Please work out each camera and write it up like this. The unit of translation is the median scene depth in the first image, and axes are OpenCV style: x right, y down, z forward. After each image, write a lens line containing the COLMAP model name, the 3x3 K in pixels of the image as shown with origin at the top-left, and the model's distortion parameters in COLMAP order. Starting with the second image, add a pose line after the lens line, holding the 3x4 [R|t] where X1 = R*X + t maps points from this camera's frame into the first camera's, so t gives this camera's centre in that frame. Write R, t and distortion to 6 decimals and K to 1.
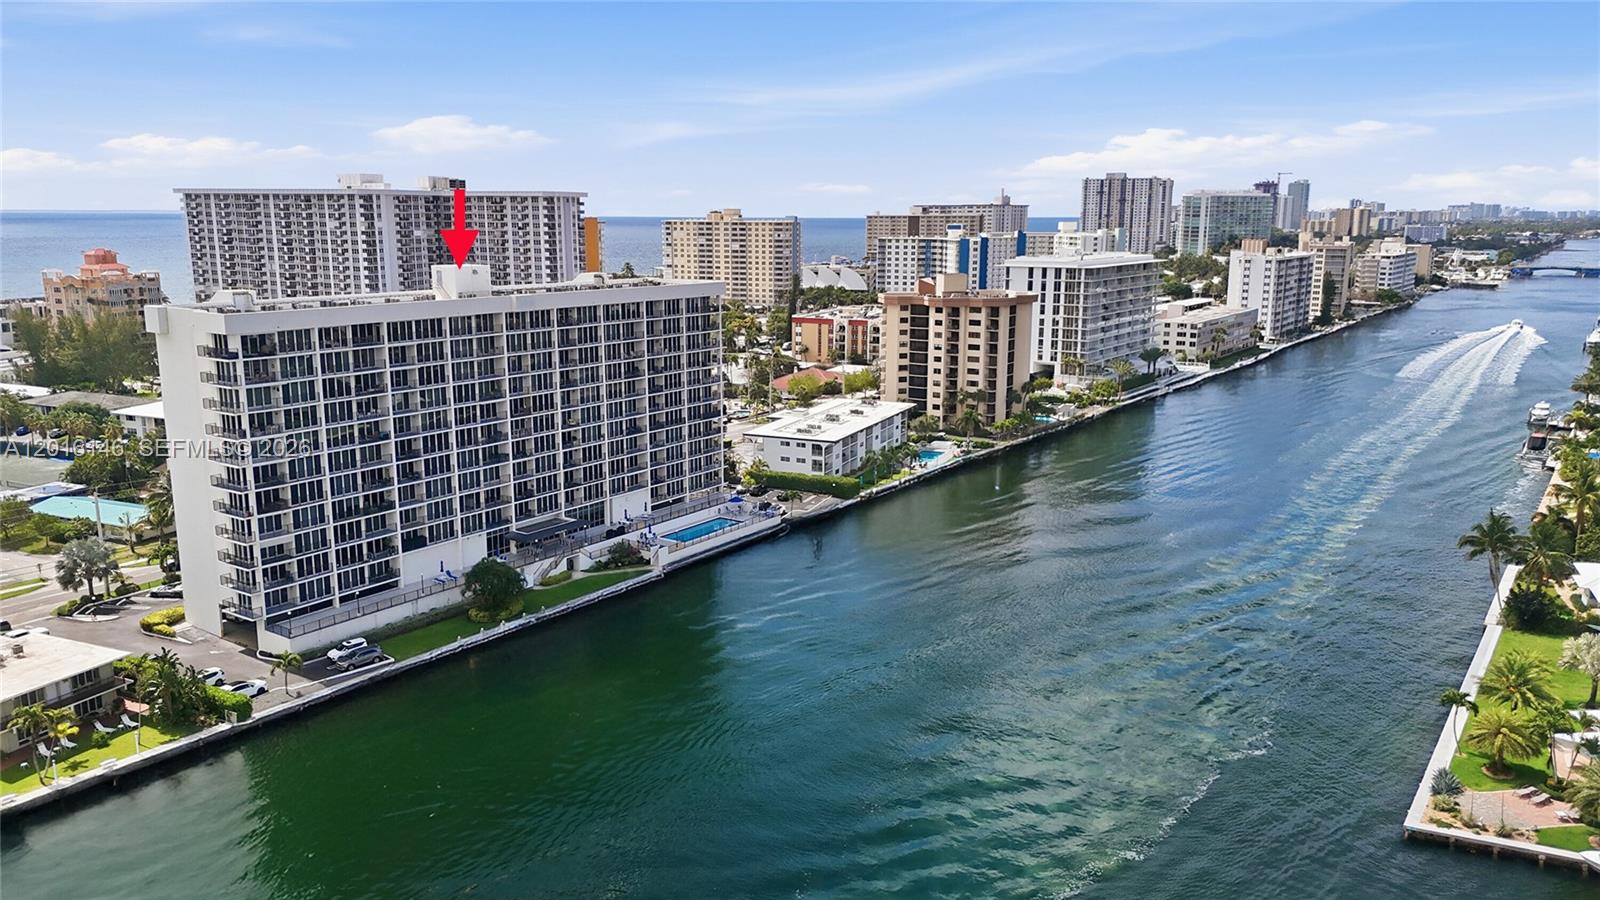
lens RADIAL K [[1184.8, 0, 804.7], [0, 1184.8, 451.7], [0, 0, 1]] dist [0.086491, -0.085625]
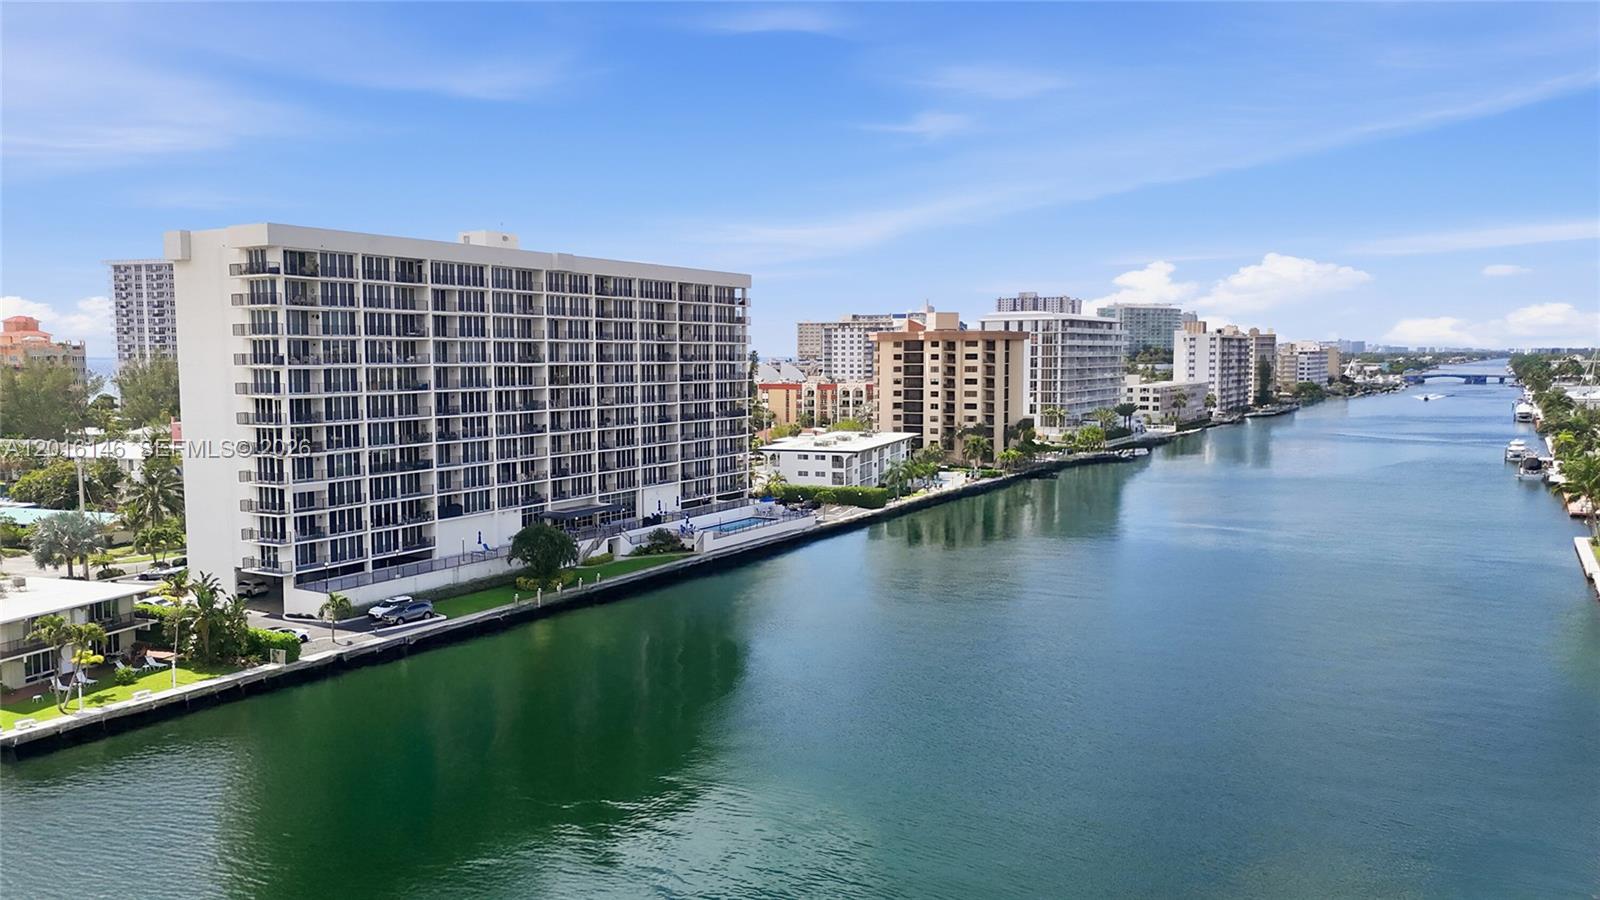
lens RADIAL K [[1184.8, 0, 804.7], [0, 1184.8, 451.7], [0, 0, 1]] dist [0.086491, -0.085625]
pose [[0.996601, -0.012310, 0.081457, -0.107436], [0.021727, 0.993040, -0.115758, 0.114940], [-0.079465, 0.117134, 0.989932, 0.067897]]
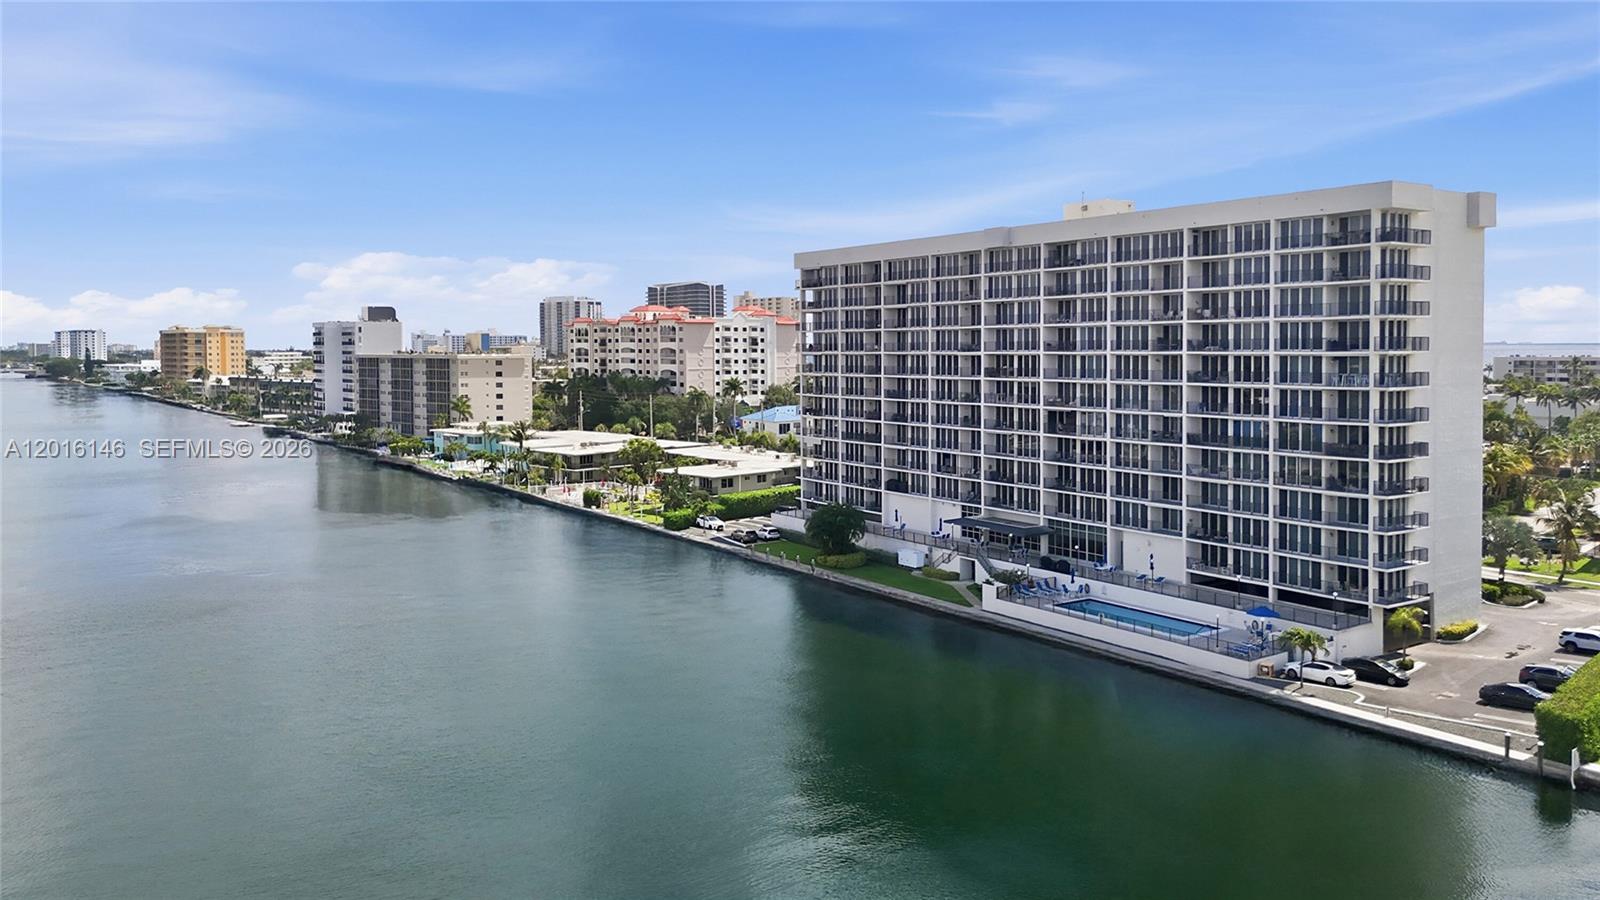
lens RADIAL K [[1211.2, 0, 805.9], [0, 1211.2, 379.3], [0, 0, 1]] dist [0.043764, -0.010239]
pose [[-0.351461, 0.030037, -0.935721, 0.503733], [-0.174437, 0.979882, 0.096974, -0.074129], [0.919808, 0.197306, -0.339150, 1.007232]]
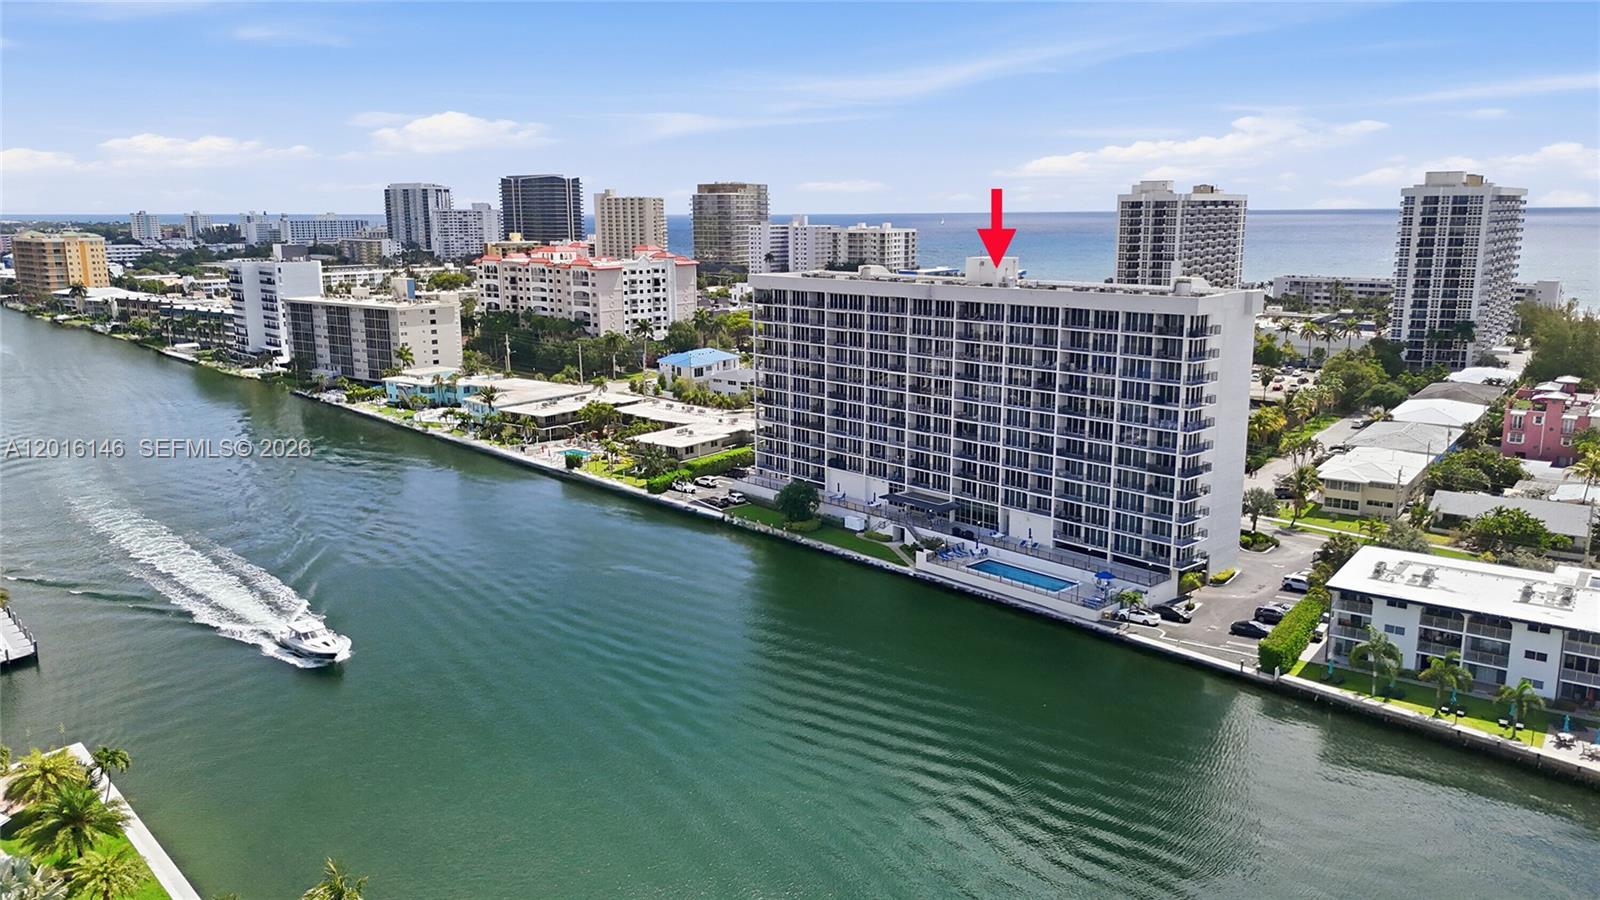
lens RADIAL K [[1184.8, 0, 804.7], [0, 1184.8, 451.7], [0, 0, 1]] dist [0.086491, -0.085625]
pose [[-0.219793, 0.199121, -0.955009, 0.736684], [-0.181463, 0.953517, 0.240573, -0.194391], [0.958521, 0.226175, -0.173444, 0.956510]]
